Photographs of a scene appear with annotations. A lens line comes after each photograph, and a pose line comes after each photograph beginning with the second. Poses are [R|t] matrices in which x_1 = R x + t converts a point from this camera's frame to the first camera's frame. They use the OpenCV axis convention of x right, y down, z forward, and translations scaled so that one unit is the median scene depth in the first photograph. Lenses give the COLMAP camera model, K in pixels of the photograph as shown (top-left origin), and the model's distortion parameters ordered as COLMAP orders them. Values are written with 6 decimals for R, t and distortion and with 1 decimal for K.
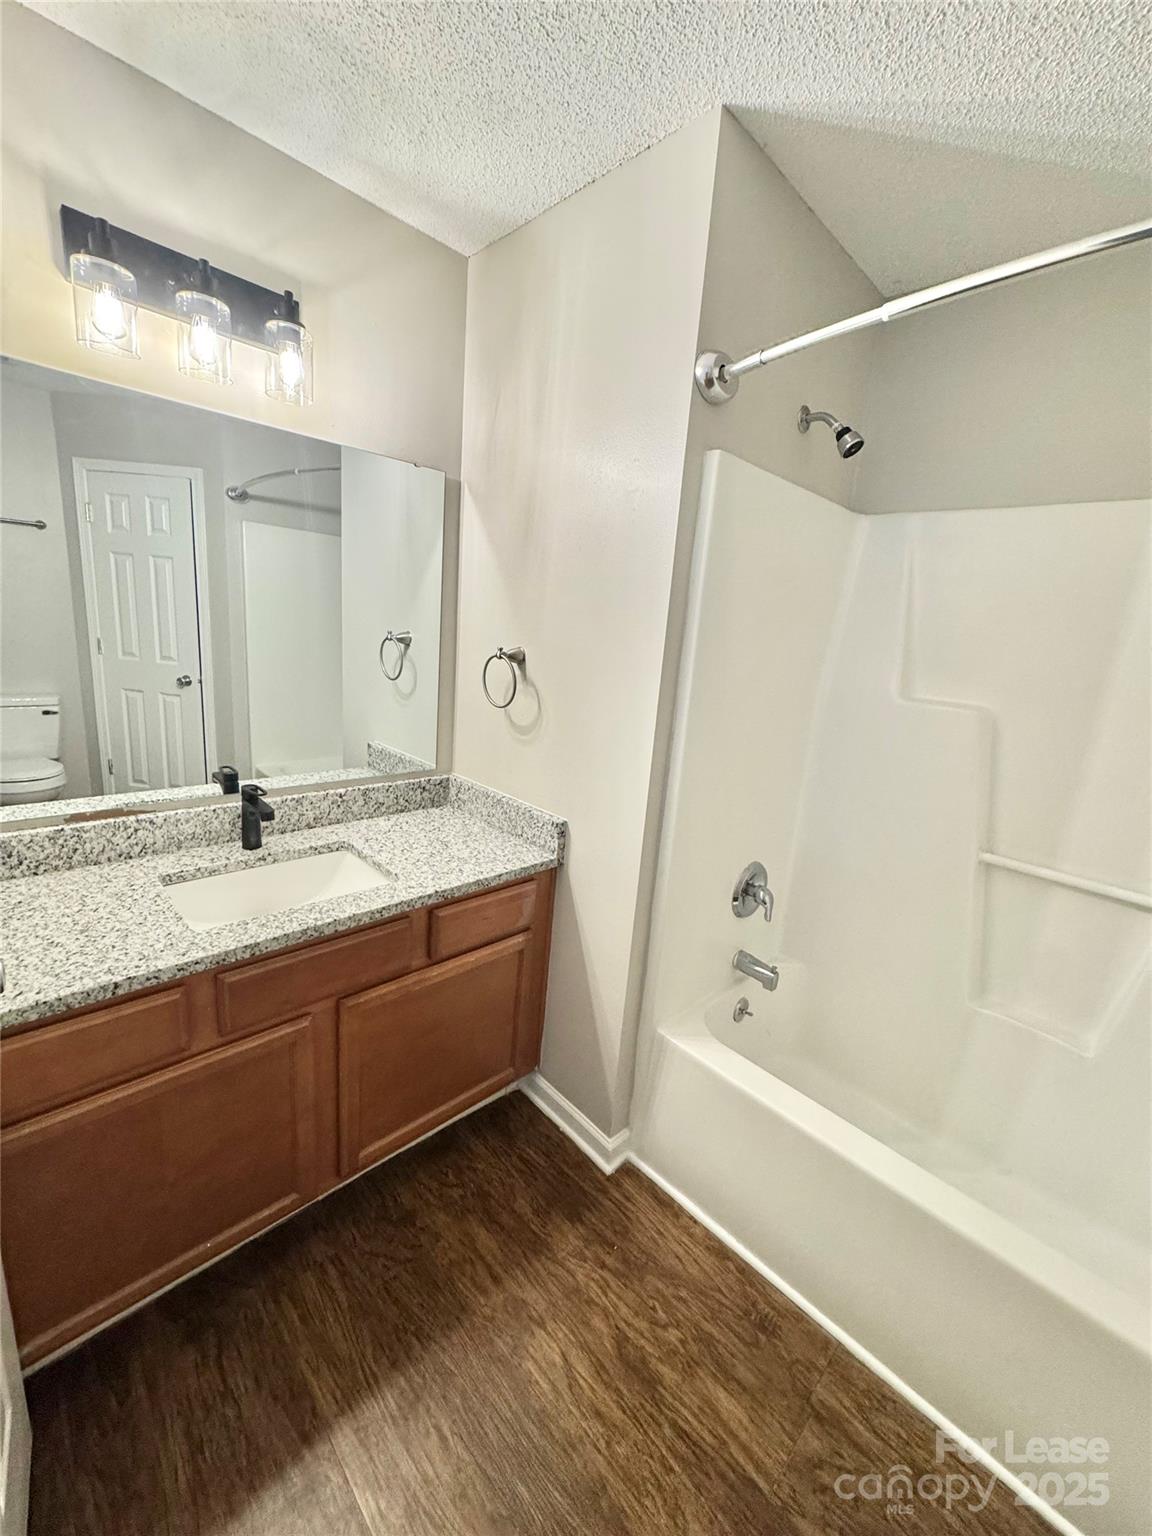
lens RADIAL K [[611.8, 0, 571.6], [0, 611.8, 764.4], [0, 0, 1]] dist [-0.000019, -0.001415]
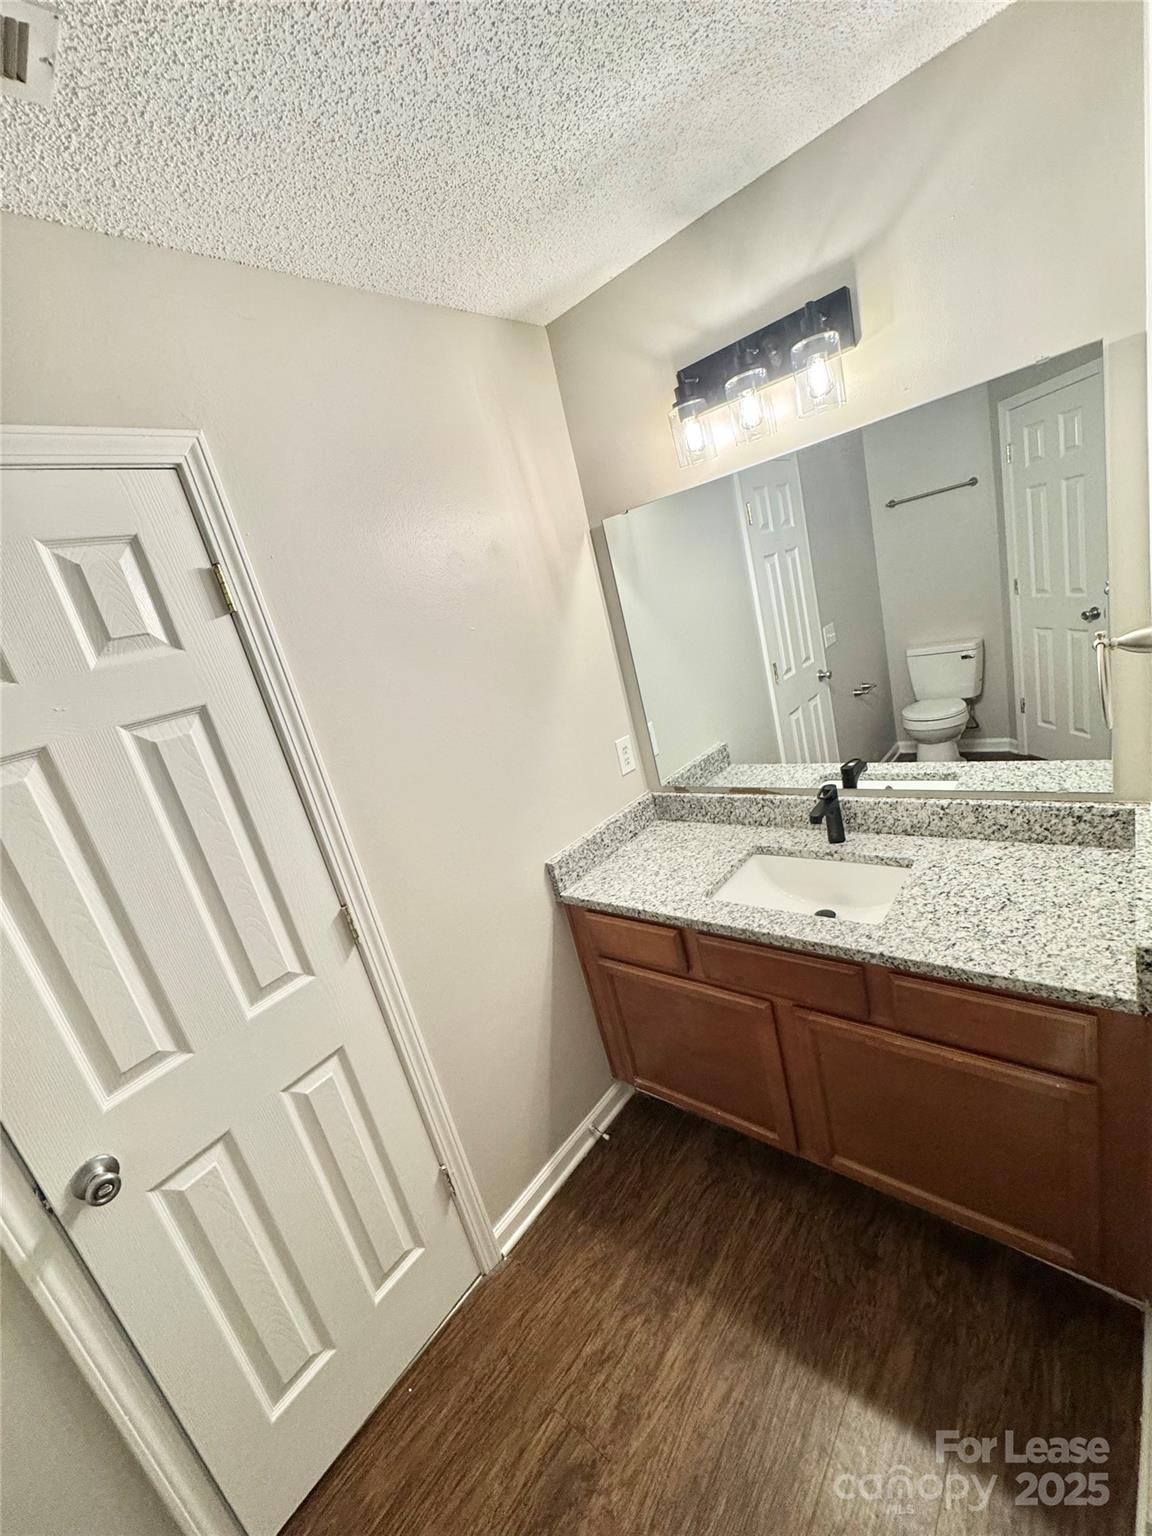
lens RADIAL K [[611.8, 0, 581.6], [0, 611.8, 766.3], [0, 0, 1]] dist [-0.000019, -0.001415]
pose [[0.083462, 0.156915, -0.984079, 0.534263], [0.017830, 0.987131, 0.158914, -0.191692], [0.996351, -0.030809, 0.079590, 0.505415]]
